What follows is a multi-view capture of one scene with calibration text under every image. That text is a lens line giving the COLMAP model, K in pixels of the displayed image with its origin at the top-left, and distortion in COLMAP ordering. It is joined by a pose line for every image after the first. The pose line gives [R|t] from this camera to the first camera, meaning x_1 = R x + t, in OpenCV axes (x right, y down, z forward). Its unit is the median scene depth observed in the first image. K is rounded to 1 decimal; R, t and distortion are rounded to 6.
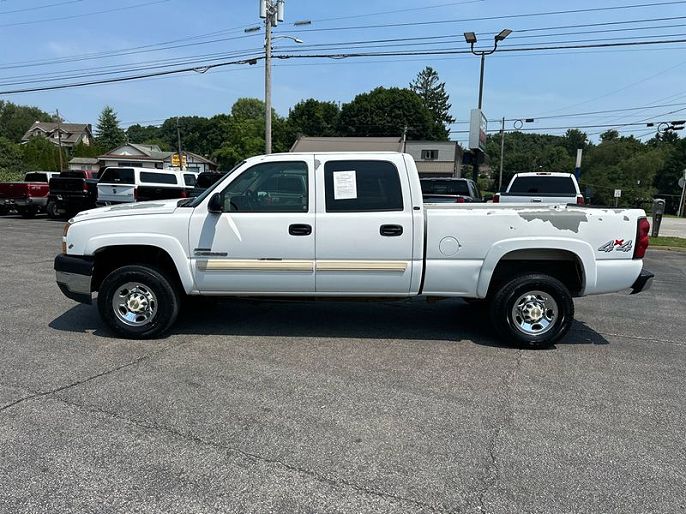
lens RADIAL K [[482.7, 0, 333.9], [0, 482.7, 270.3], [0, 0, 1]] dist [0.054148, -0.057421]
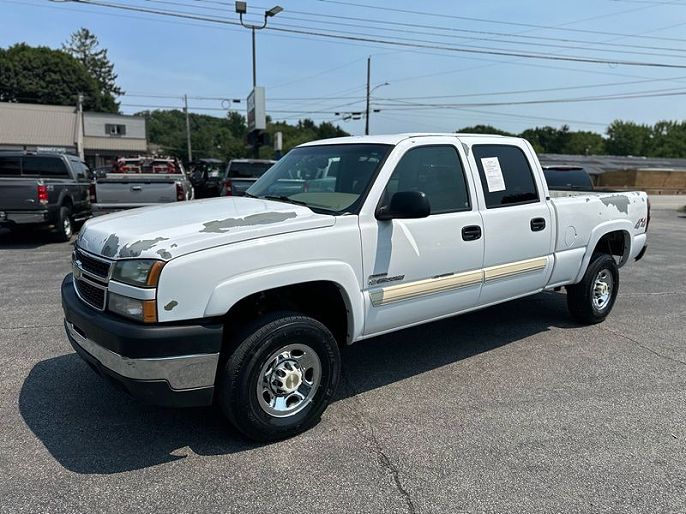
lens RADIAL K [[482.7, 0, 340.4], [0, 482.7, 272.8], [0, 0, 1]] dist [0.054148, -0.057421]
pose [[0.781769, -0.138703, 0.607946, -0.168211], [0.110331, 0.990333, 0.084067, -0.025321], [-0.613729, 0.001354, 0.789515, 0.116409]]
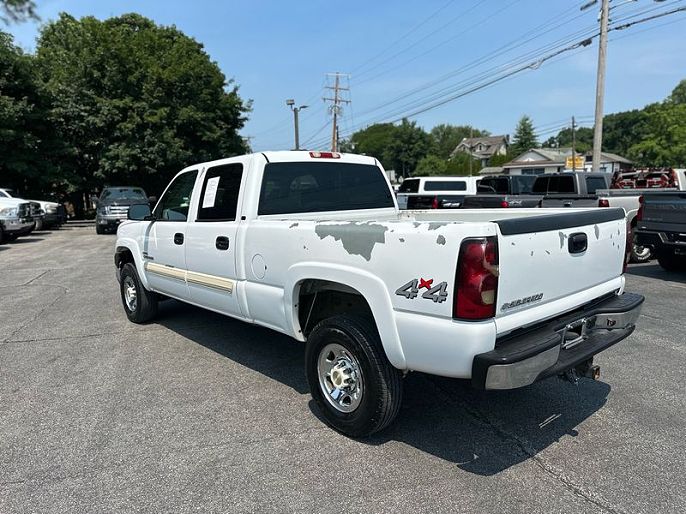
lens RADIAL K [[482.7, 0, 339.8], [0, 482.7, 264.0], [0, 0, 1]] dist [0.054148, -0.057421]
pose [[0.669599, 0.072278, -0.739198, 0.209408], [-0.089322, 0.995867, 0.016462, -0.018078], [0.737332, 0.055004, 0.673287, 0.130283]]
